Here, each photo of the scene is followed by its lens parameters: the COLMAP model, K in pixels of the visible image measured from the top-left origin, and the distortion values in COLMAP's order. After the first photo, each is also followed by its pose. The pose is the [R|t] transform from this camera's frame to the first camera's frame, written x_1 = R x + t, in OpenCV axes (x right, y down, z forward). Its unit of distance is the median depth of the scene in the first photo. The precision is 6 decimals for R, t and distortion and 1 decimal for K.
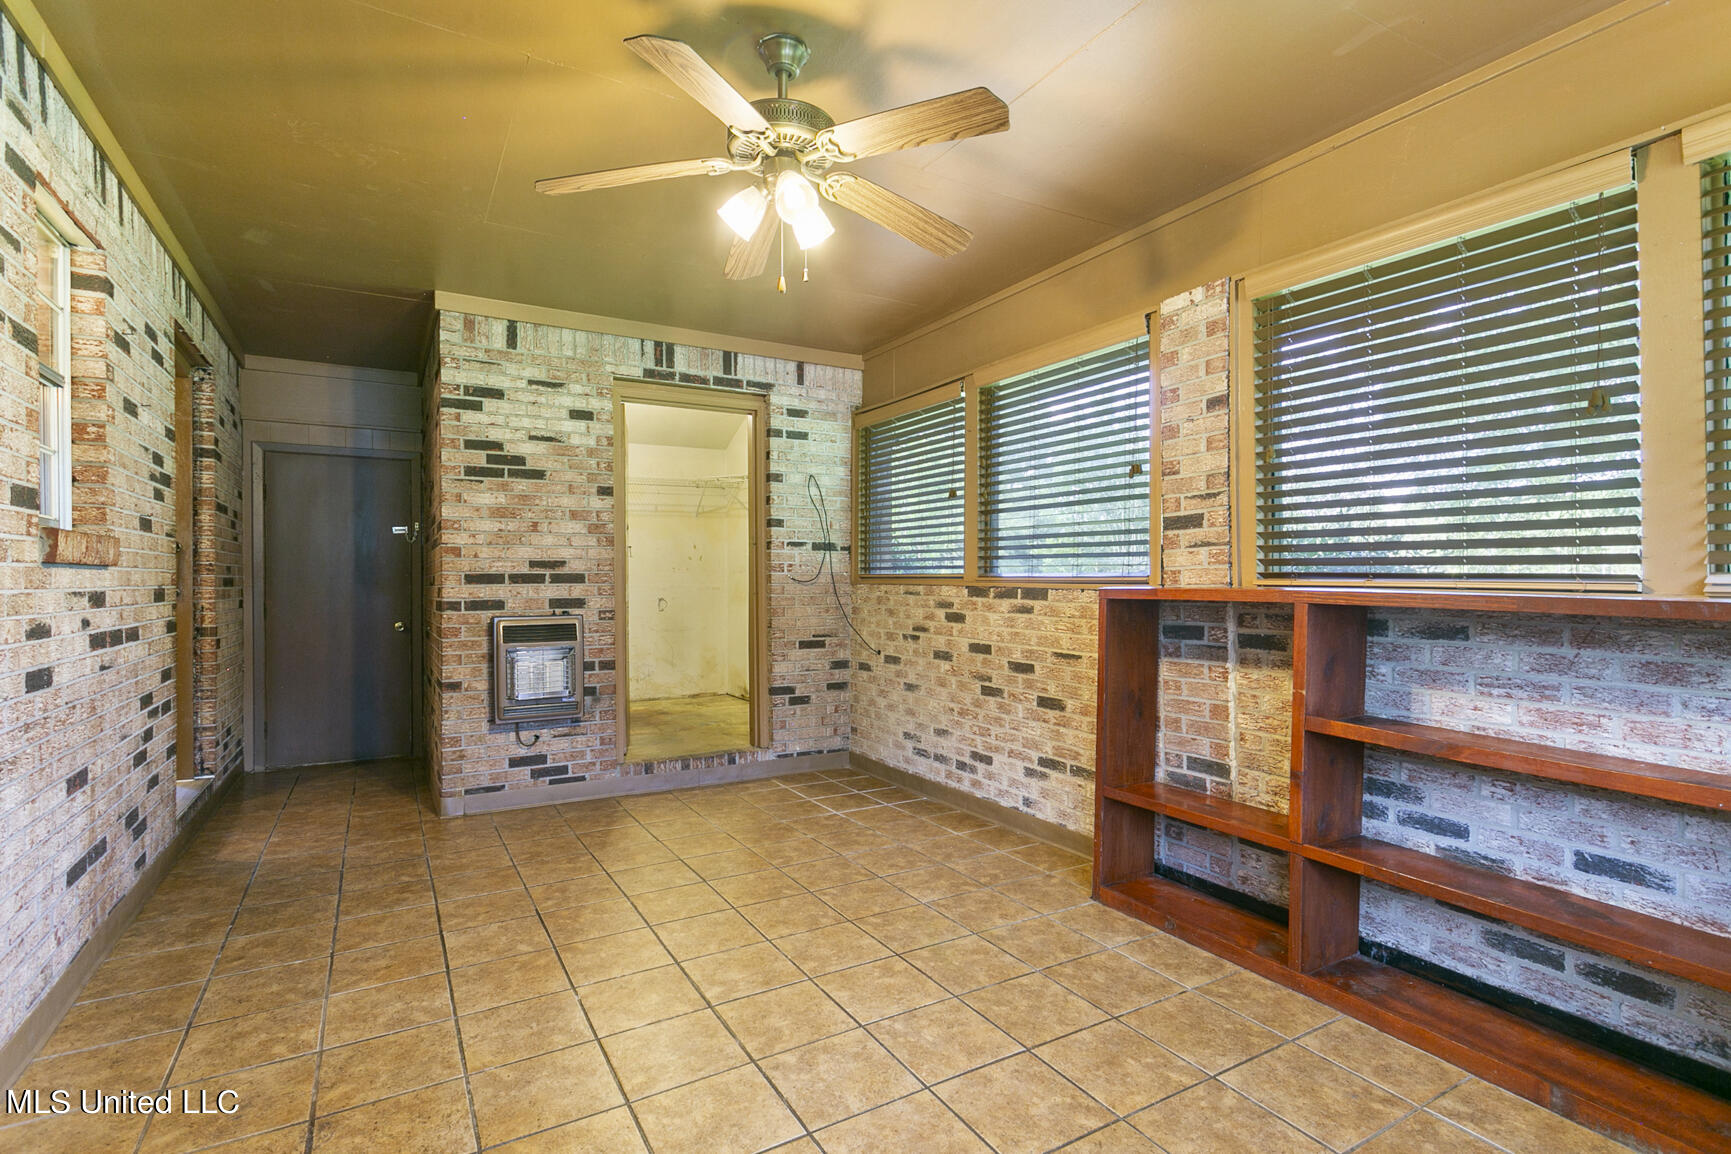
lens RADIAL K [[818.2, 0, 861.5], [0, 818.2, 586.9], [0, 0, 1]] dist [-0.000651, 0.001581]
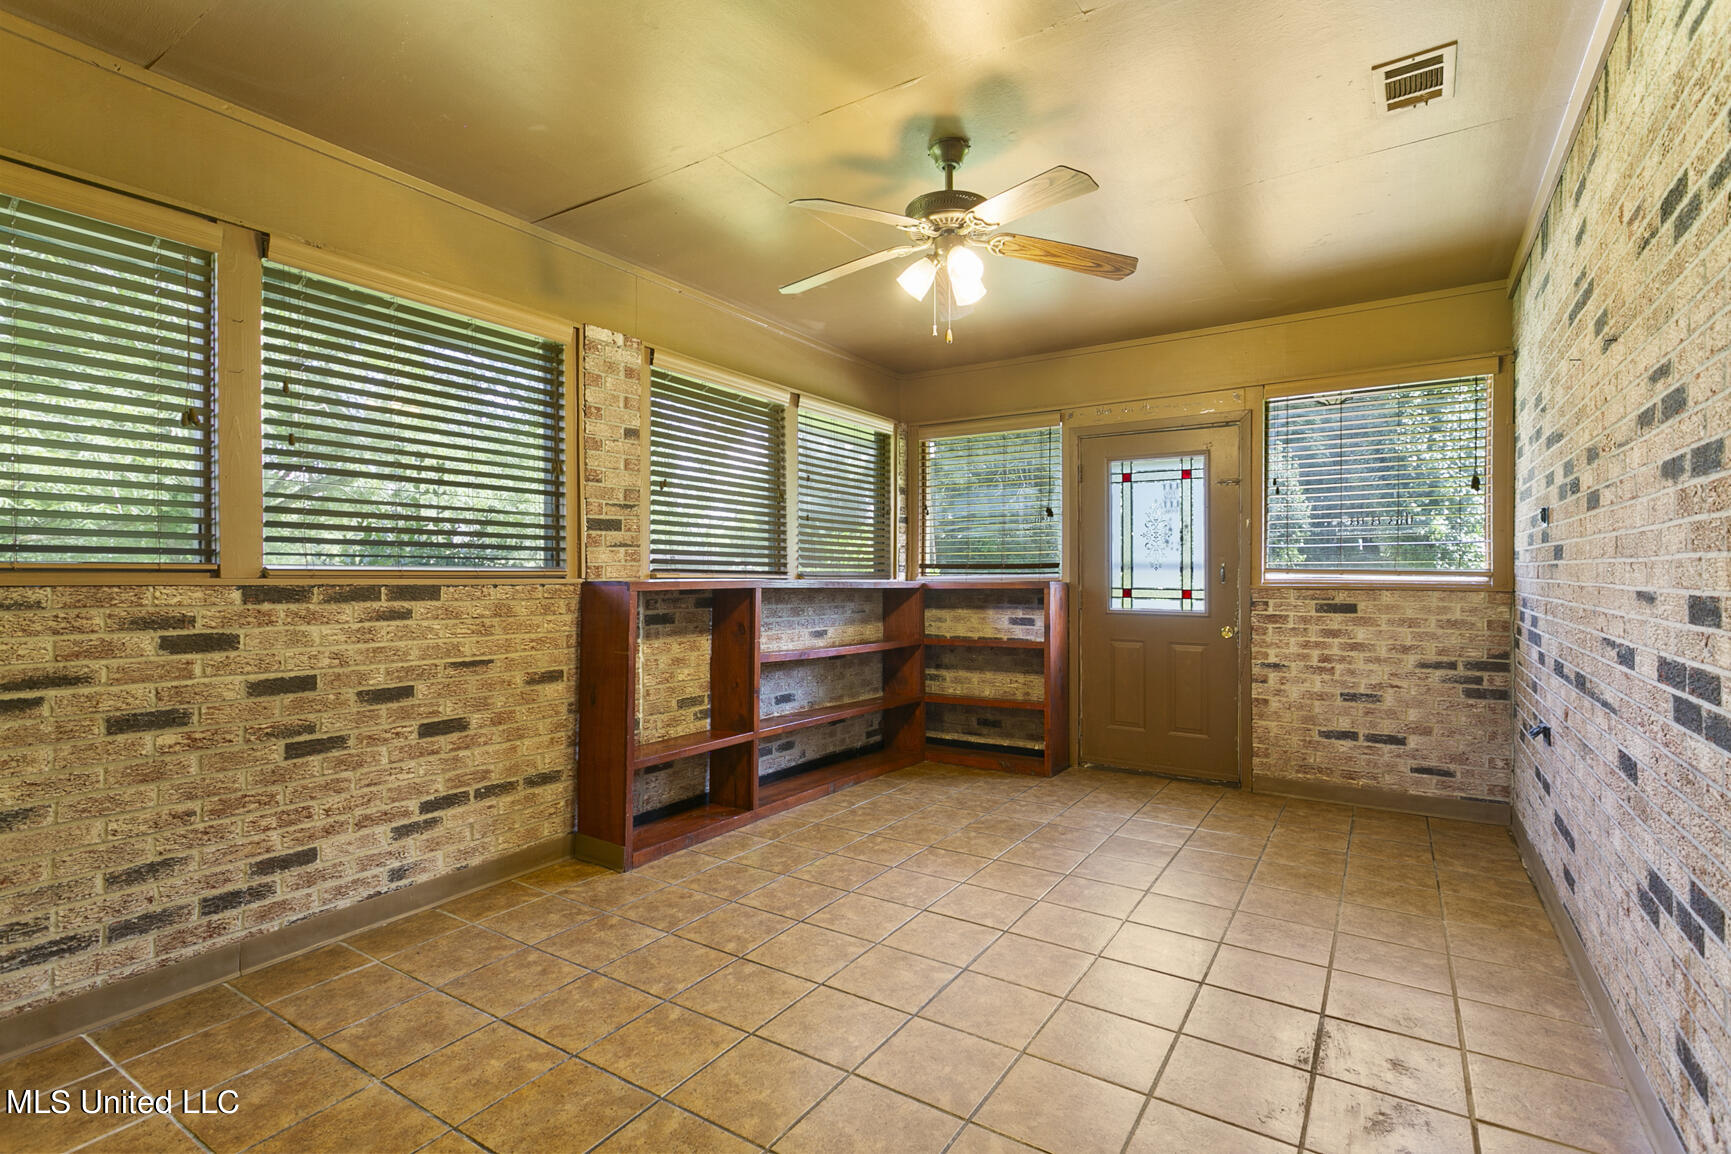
lens RADIAL K [[818.2, 0, 862.4], [0, 818.2, 570.0], [0, 0, 1]] dist [-0.000651, 0.001581]
pose [[-0.444824, 0.004290, 0.895608, -0.700232], [0.008513, 0.999964, -0.000562, -0.009311], [-0.895577, 0.007374, -0.444845, 1.023701]]
